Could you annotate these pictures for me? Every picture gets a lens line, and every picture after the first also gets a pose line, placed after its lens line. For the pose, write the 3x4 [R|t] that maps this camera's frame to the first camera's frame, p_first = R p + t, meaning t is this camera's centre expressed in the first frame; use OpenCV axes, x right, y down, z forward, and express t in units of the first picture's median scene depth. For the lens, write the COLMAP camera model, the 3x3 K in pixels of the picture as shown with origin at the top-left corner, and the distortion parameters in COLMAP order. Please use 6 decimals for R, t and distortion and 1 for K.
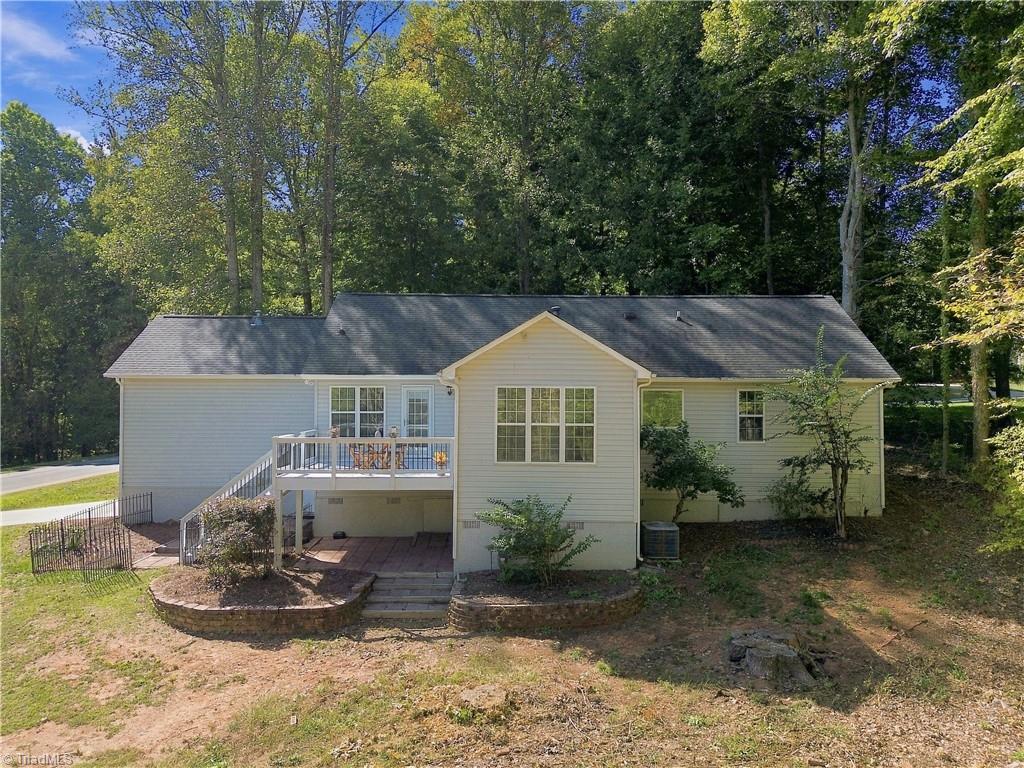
lens RADIAL K [[726.8, 0, 515.3], [0, 726.8, 384.2], [0, 0, 1]] dist [0.037824, -0.022014]
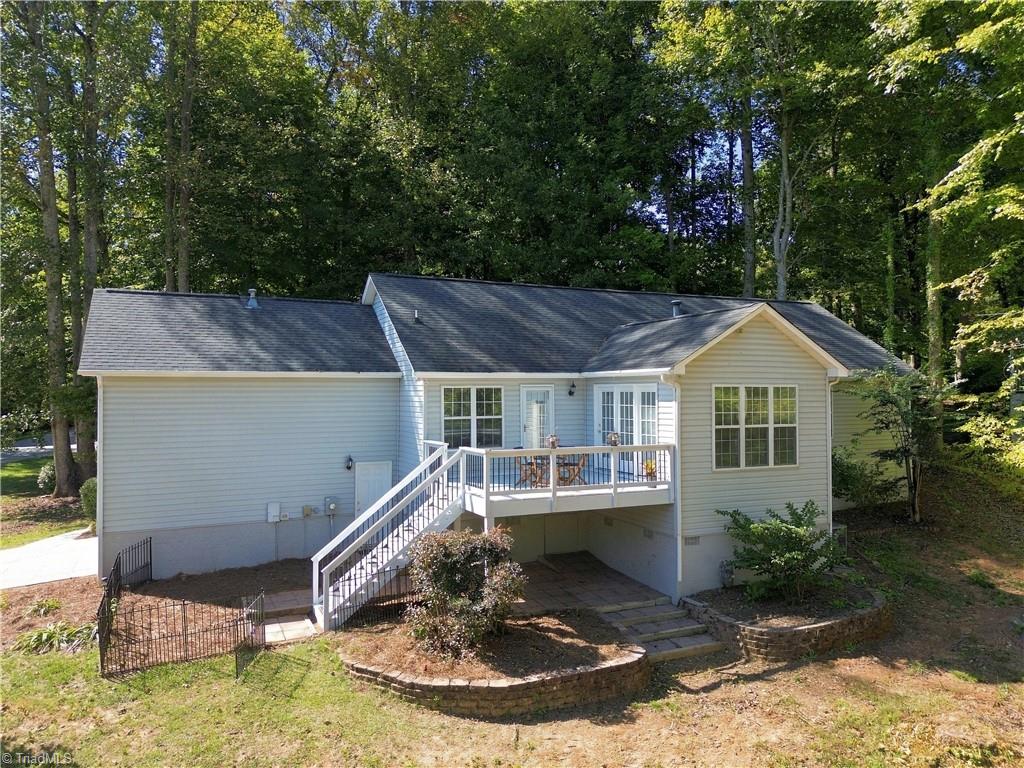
lens RADIAL K [[726.8, 0, 510.0], [0, 726.8, 382.8], [0, 0, 1]] dist [0.037824, -0.022014]
pose [[0.909517, -0.001782, 0.415664, -0.635711], [0.002681, 0.999995, -0.001580, 0.000443], [-0.415659, 0.002551, 0.909517, 0.279823]]
